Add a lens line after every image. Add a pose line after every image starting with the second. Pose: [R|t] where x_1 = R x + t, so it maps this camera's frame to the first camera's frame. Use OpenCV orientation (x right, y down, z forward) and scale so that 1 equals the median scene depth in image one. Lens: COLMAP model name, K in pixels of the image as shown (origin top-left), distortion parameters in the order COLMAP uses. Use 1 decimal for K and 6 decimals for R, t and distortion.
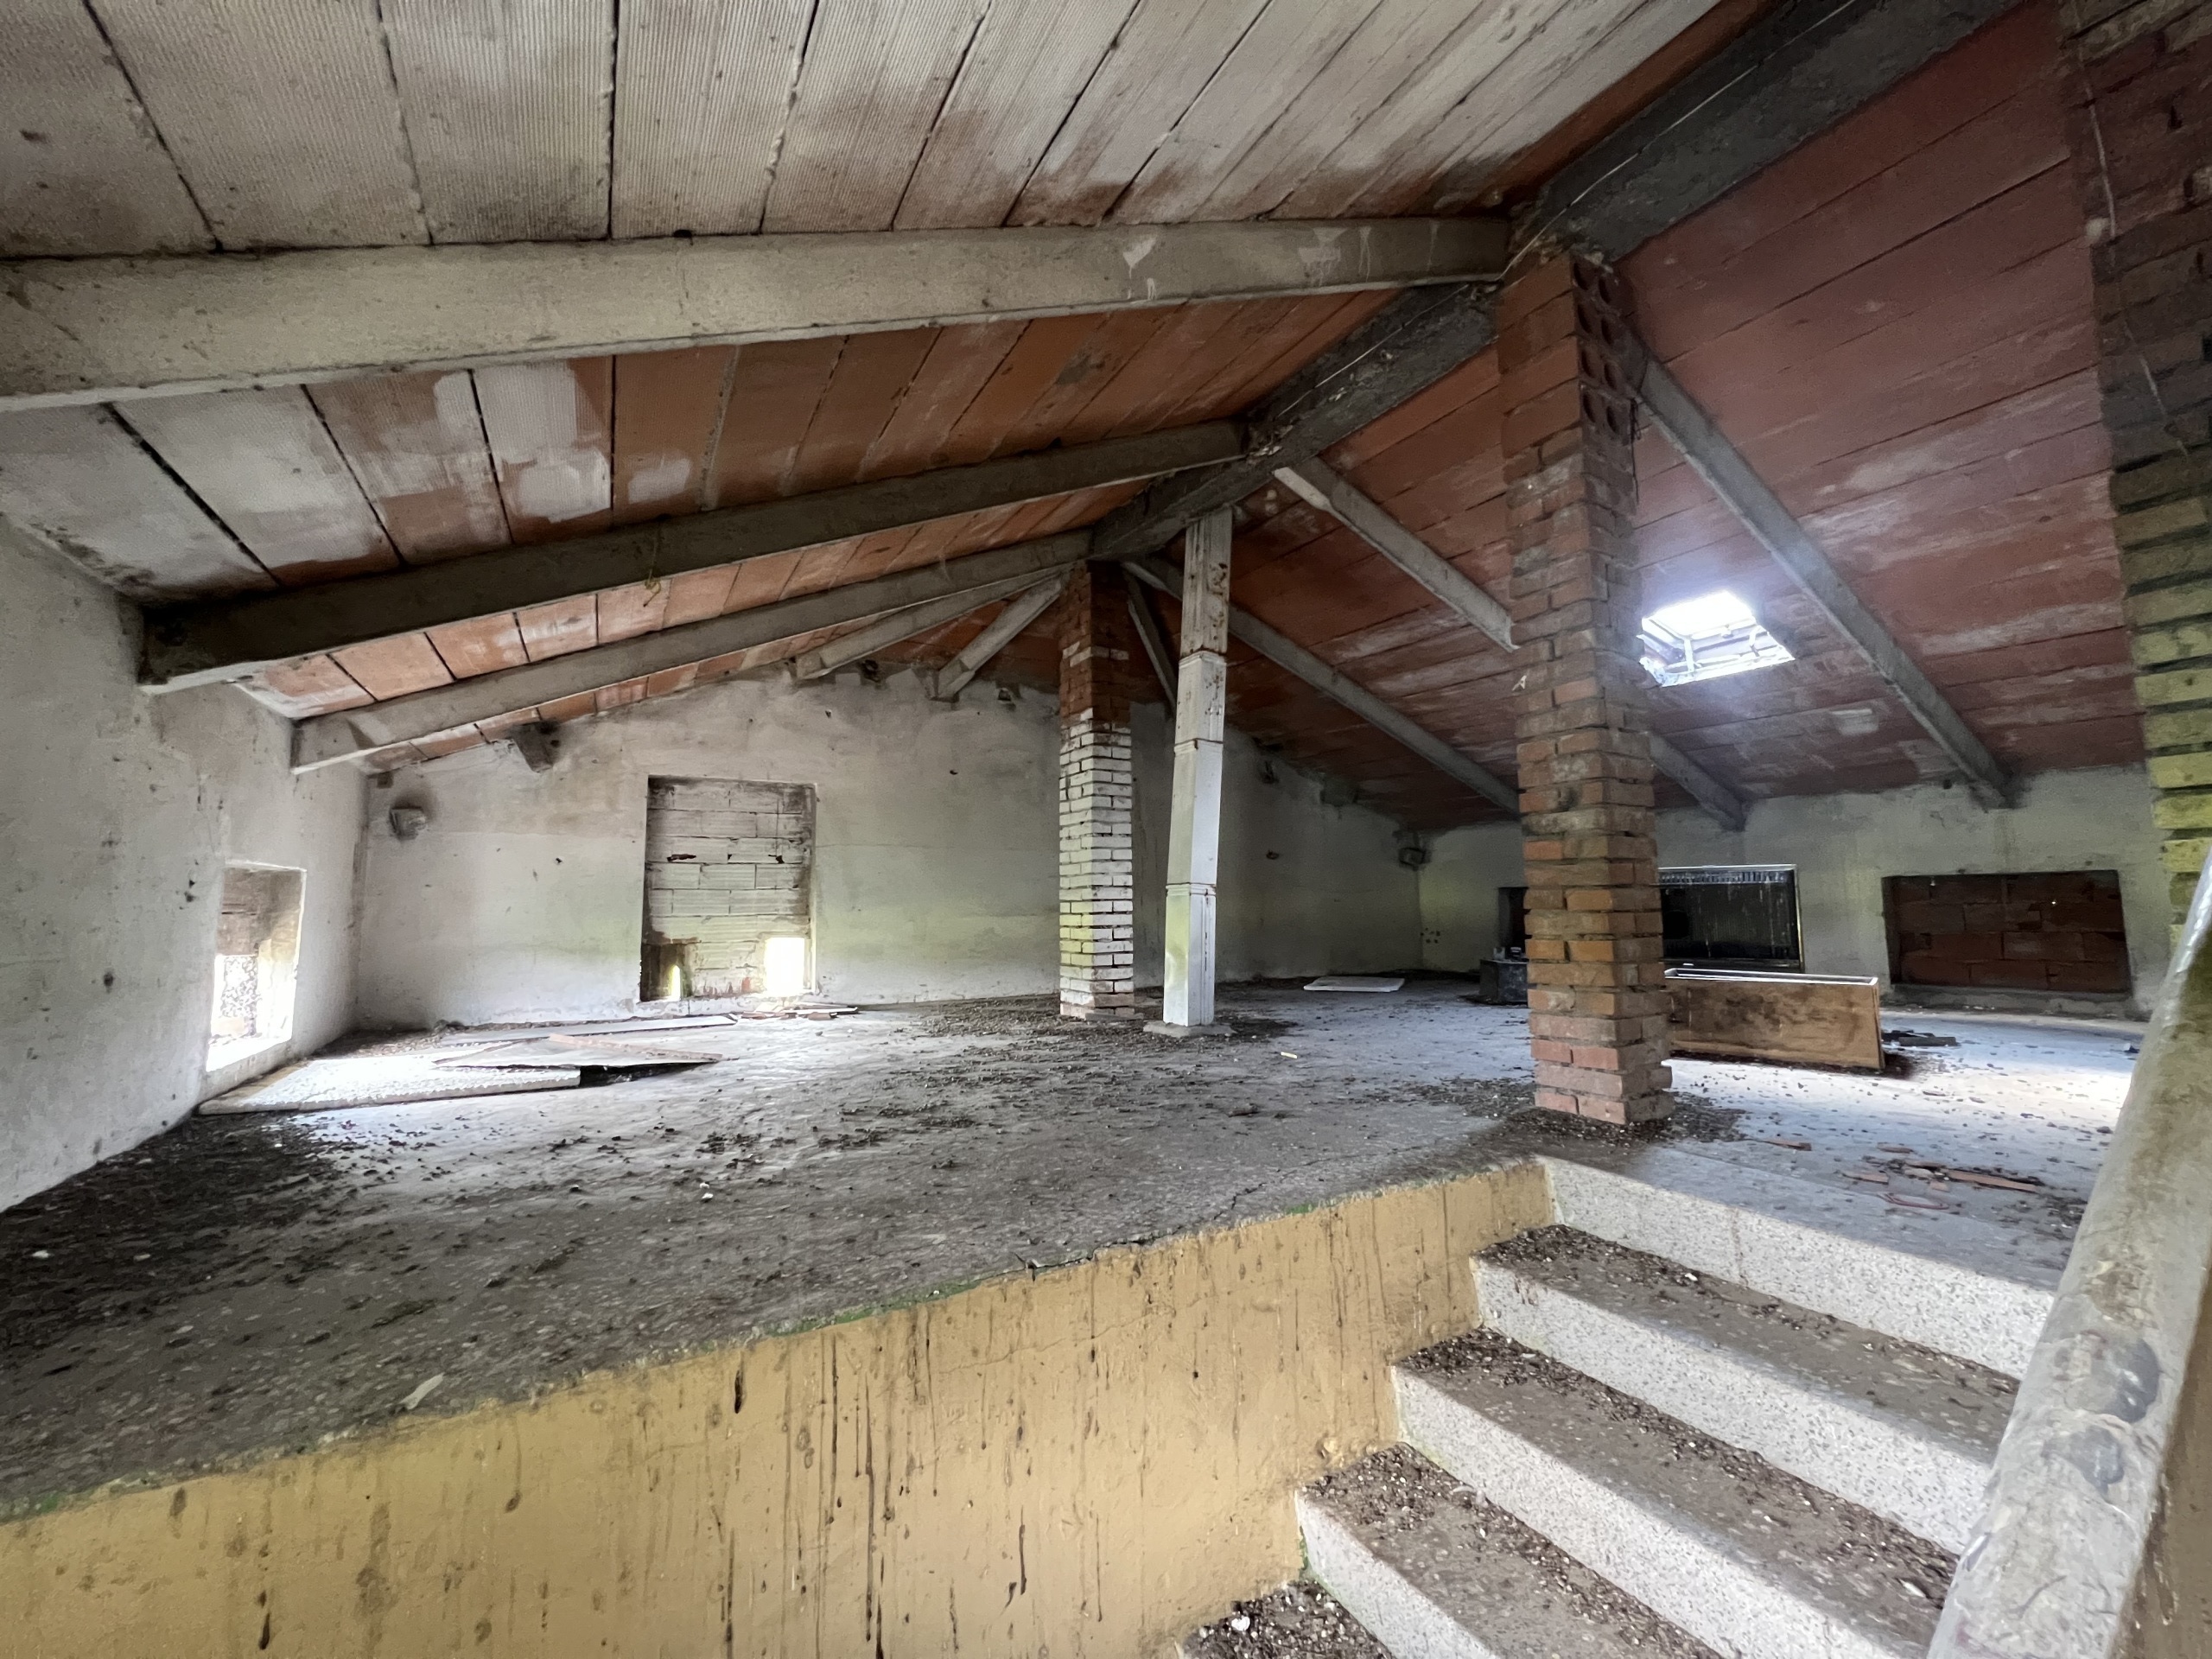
lens RADIAL K [[886.8, 0, 1101.4], [0, 886.8, 824.1], [0, 0, 1]] dist [-0.003160, 0.001229]
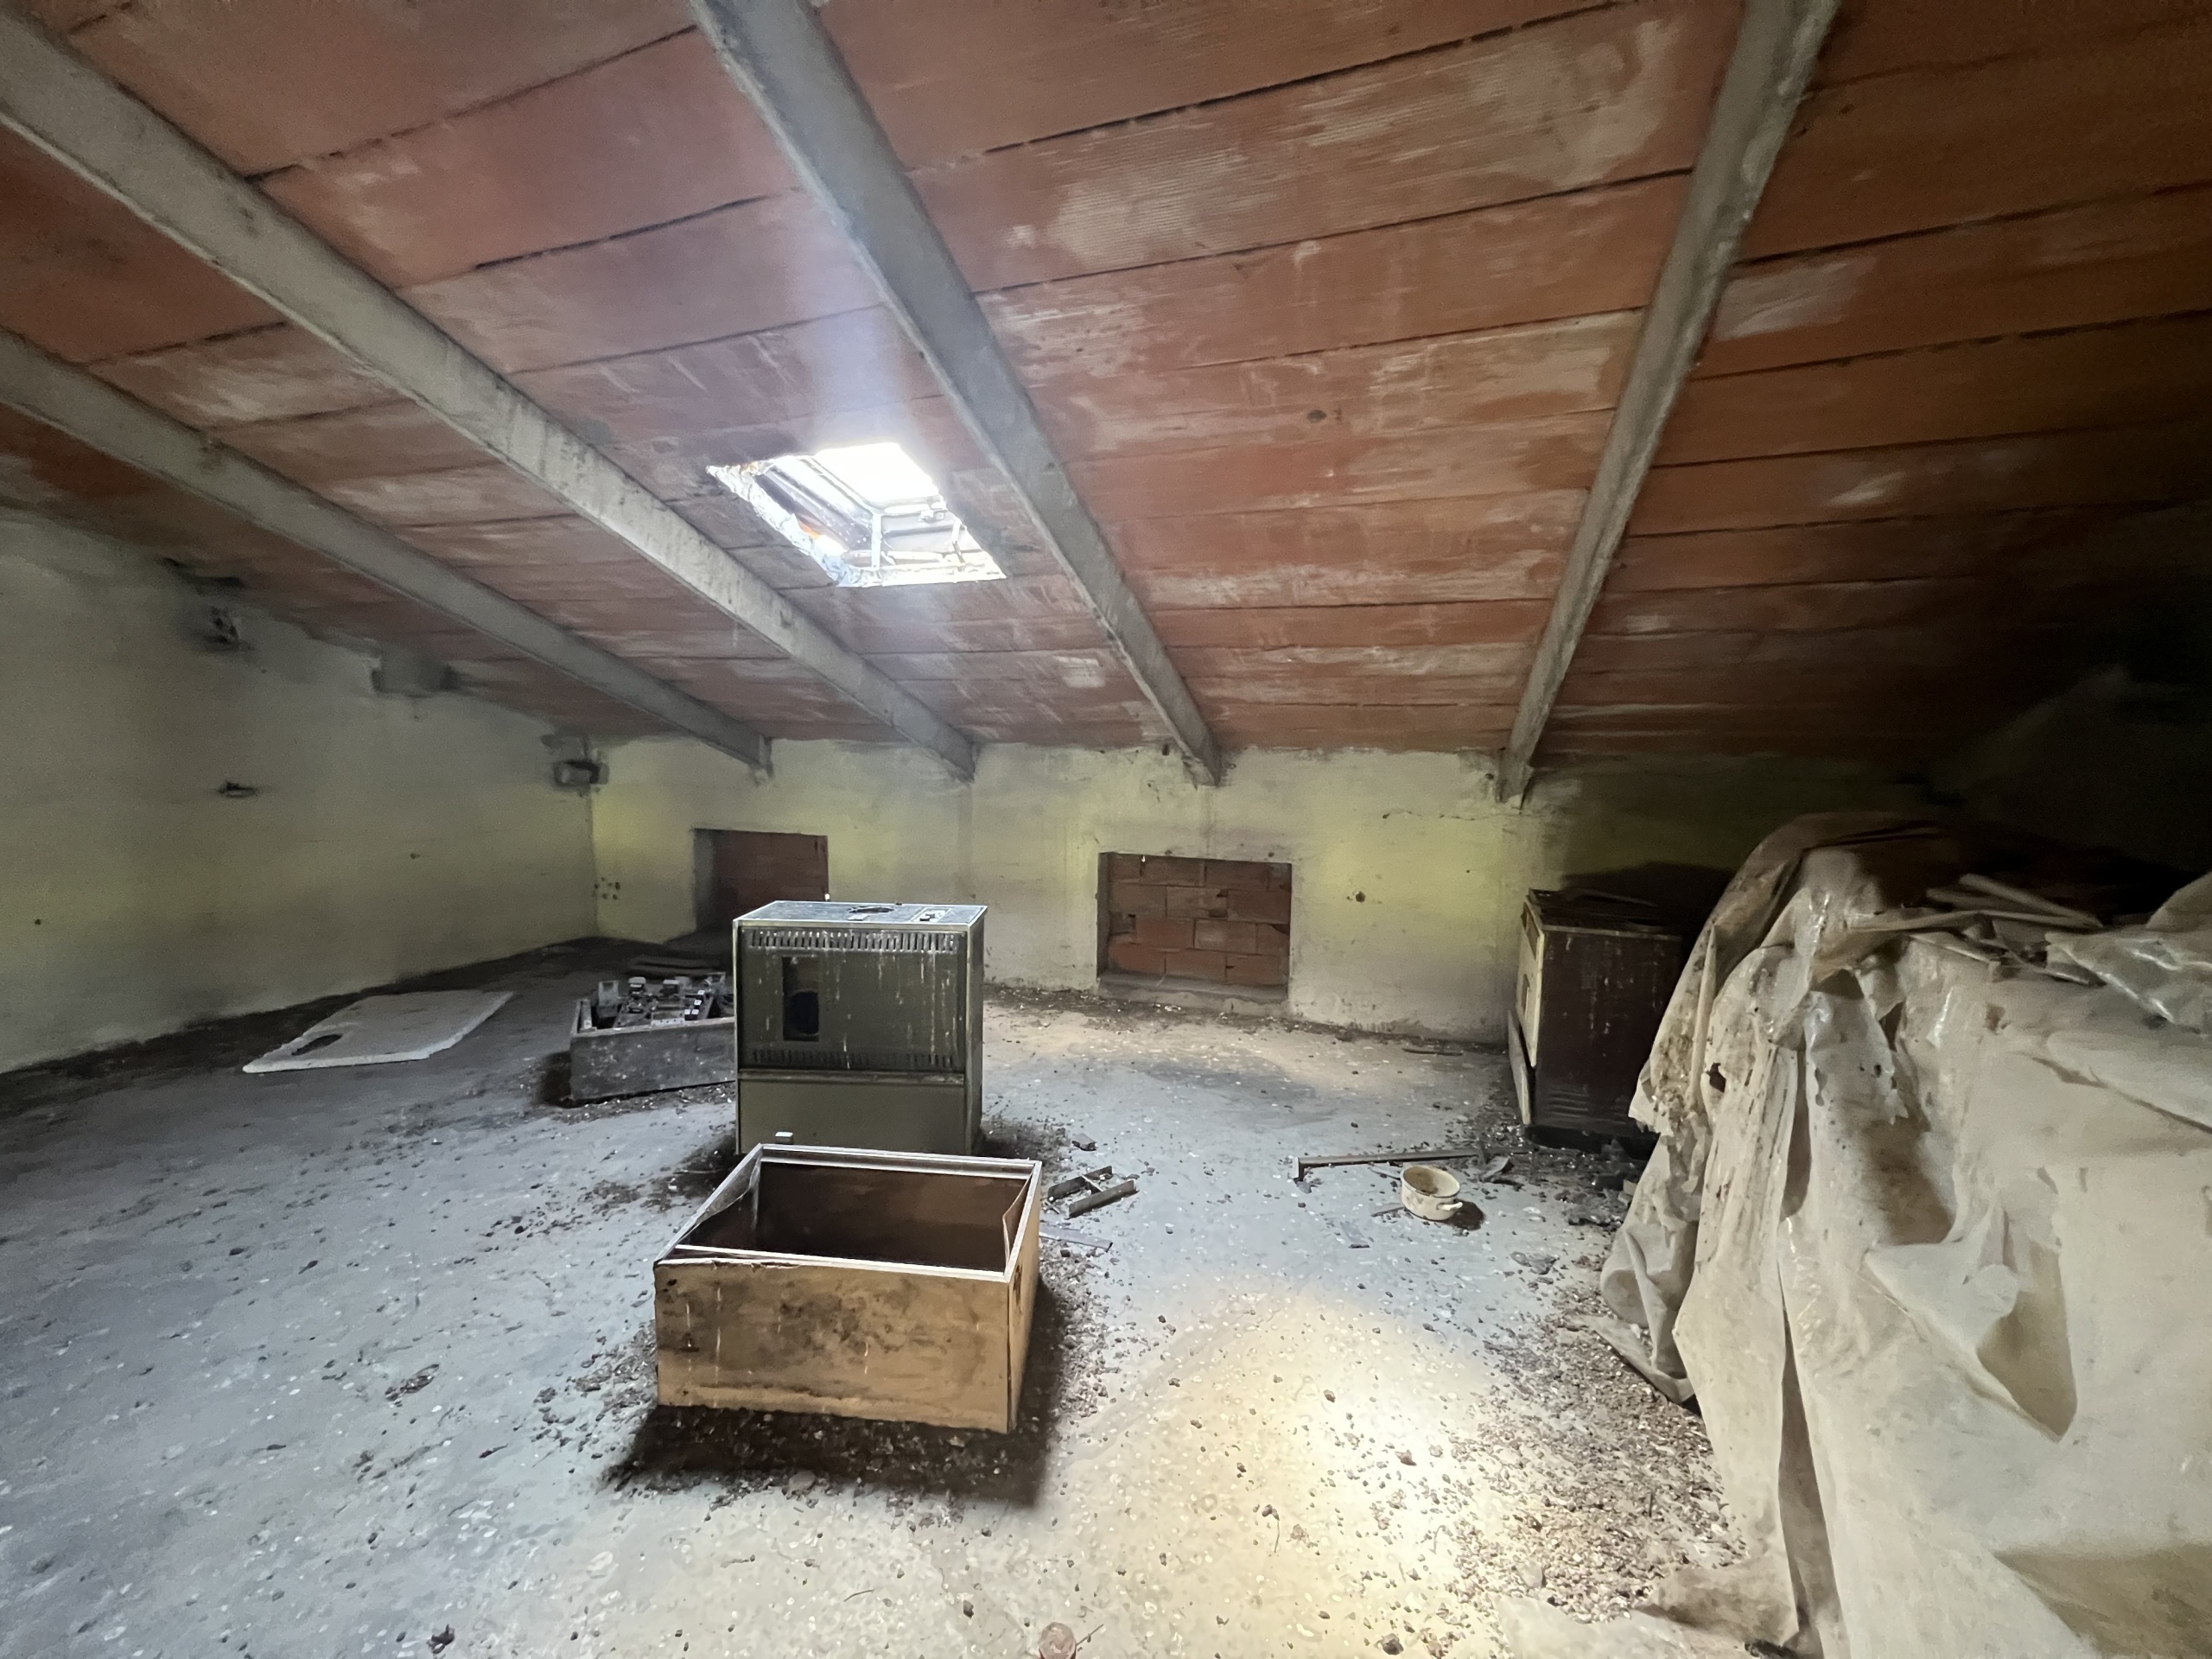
lens RADIAL K [[886.8, 0, 1103.4], [0, 886.8, 823.5], [0, 0, 1]] dist [-0.003160, 0.001229]
pose [[0.772384, -0.040784, 0.633845, 0.421475], [-0.080341, 0.983648, 0.161192, -0.119080], [-0.630055, -0.175425, 0.756477, 0.438120]]
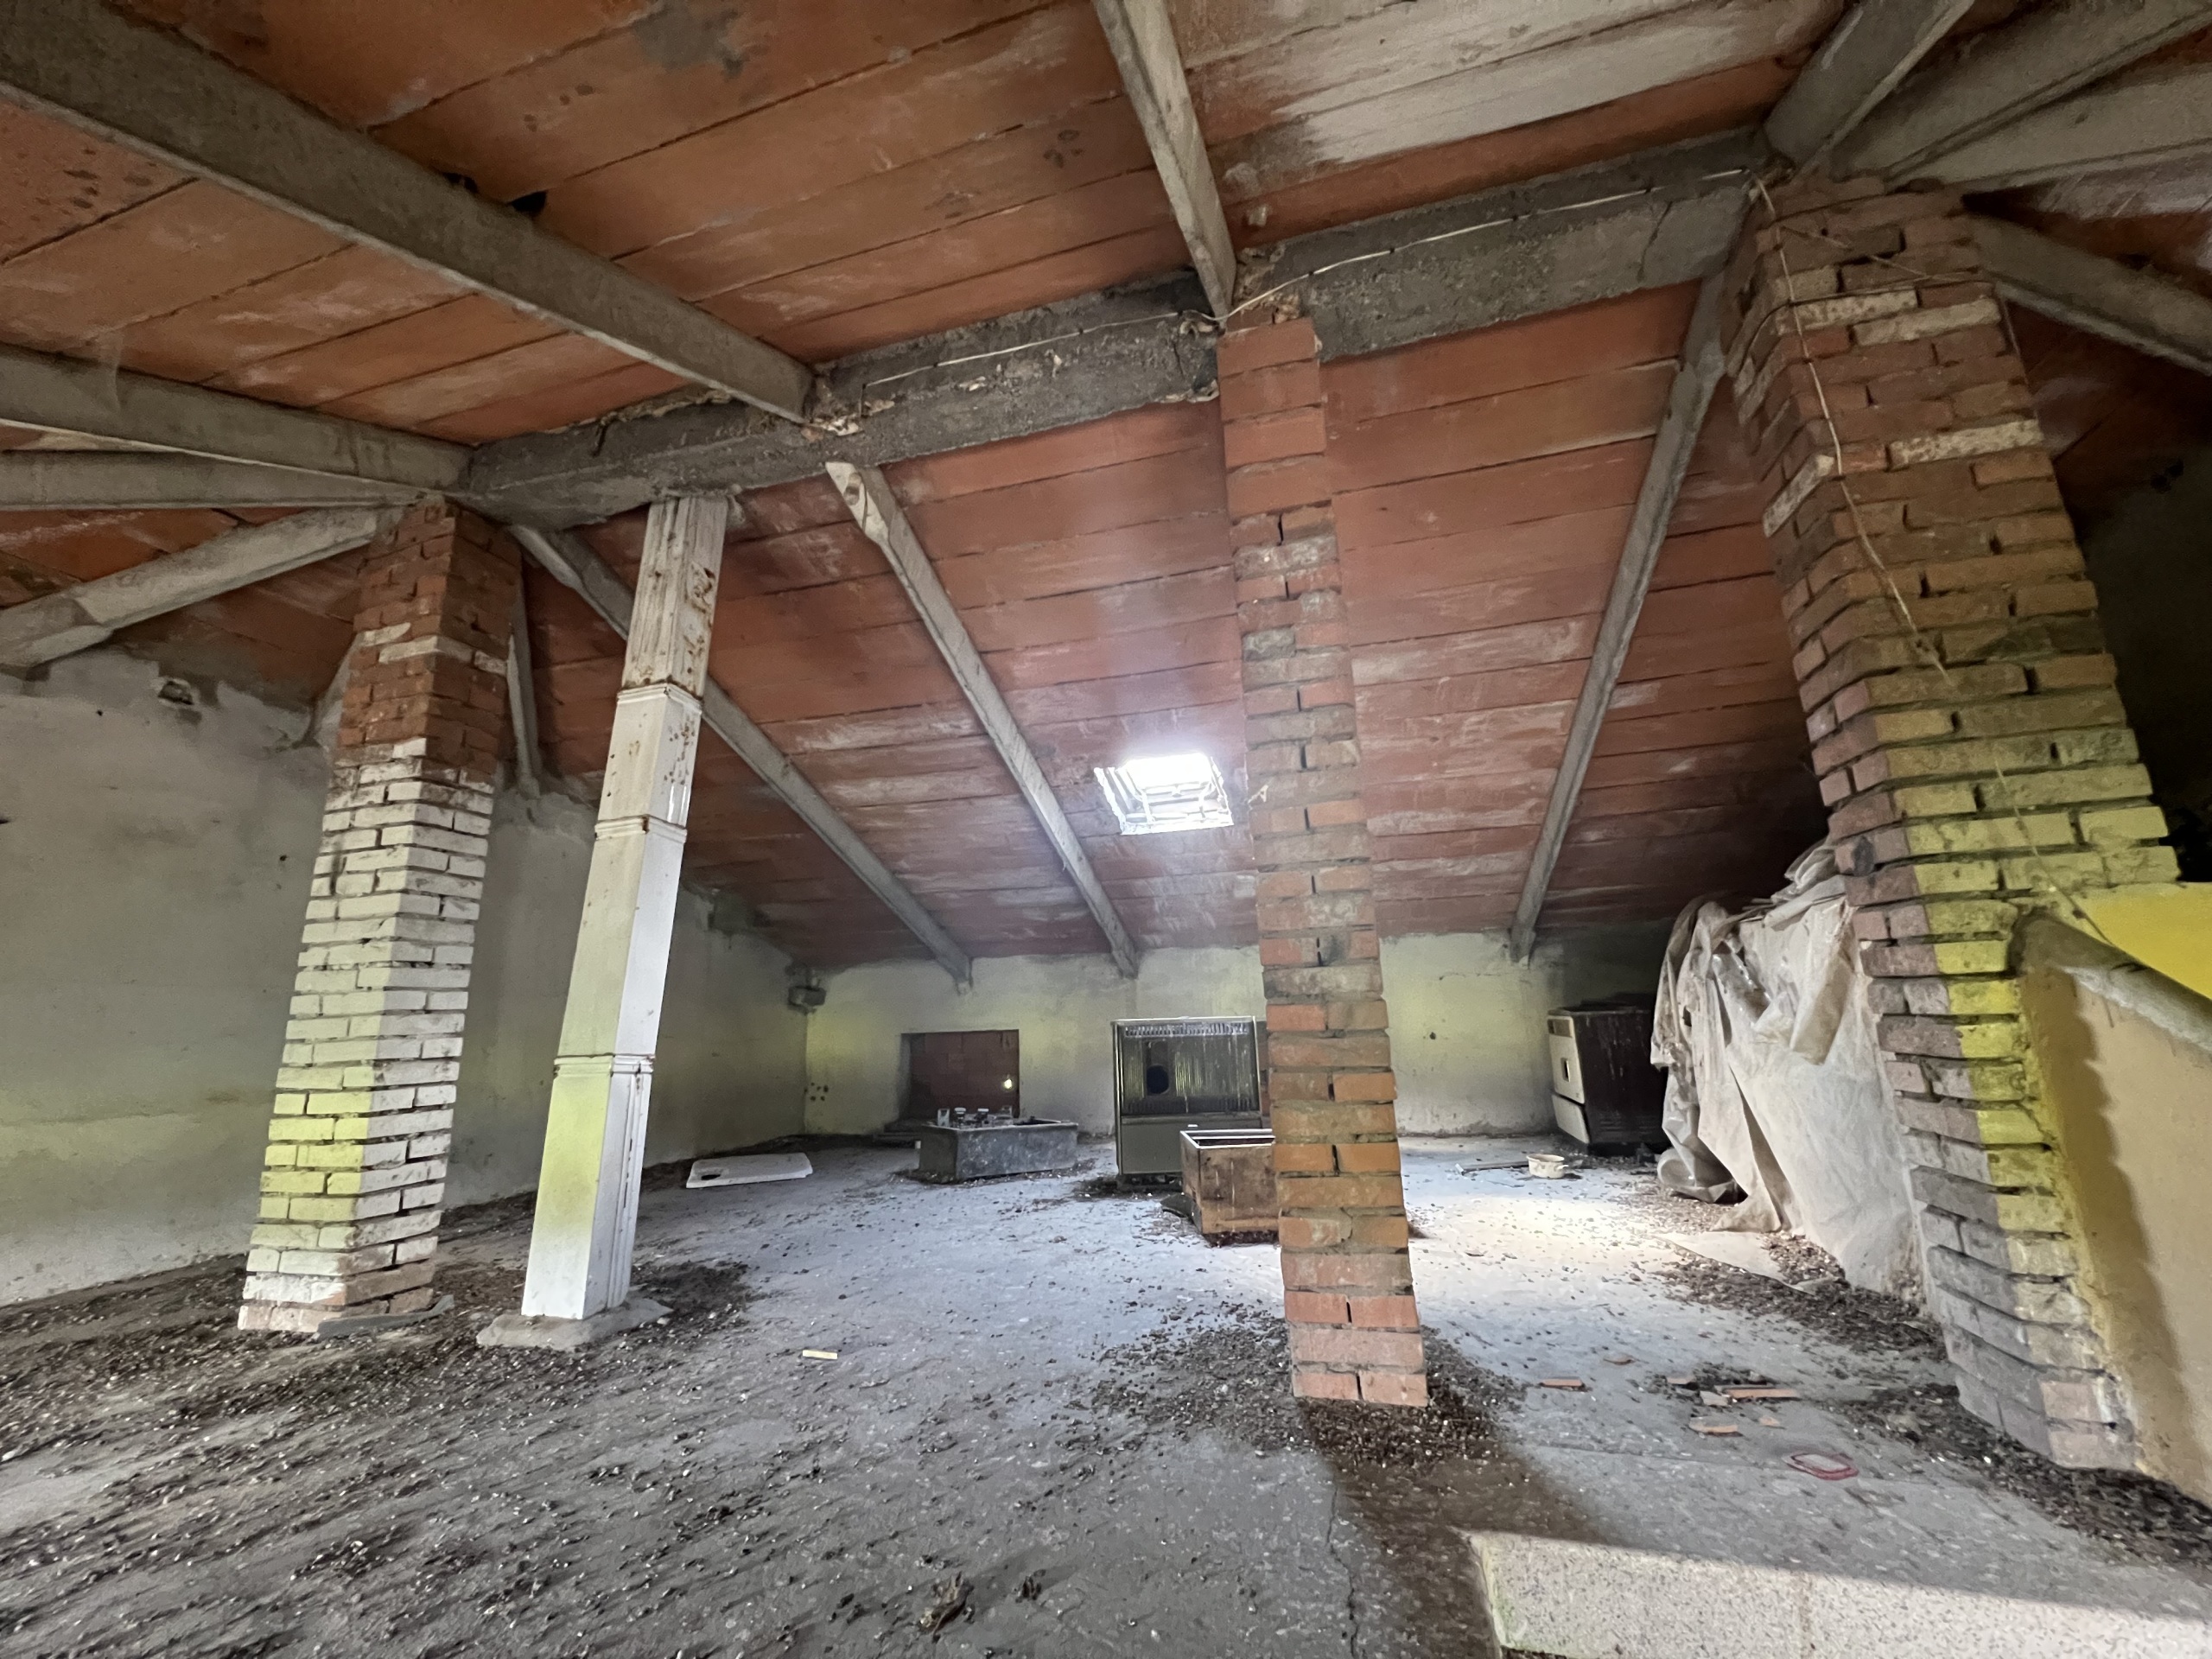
lens RADIAL K [[886.8, 0, 1102.9], [0, 886.8, 824.7], [0, 0, 1]] dist [-0.003160, 0.001229]
pose [[0.717420, 0.139756, 0.682478, -0.084986], [-0.039397, 0.986242, -0.160545, -0.002568], [-0.695526, 0.088291, 0.713056, 0.322006]]
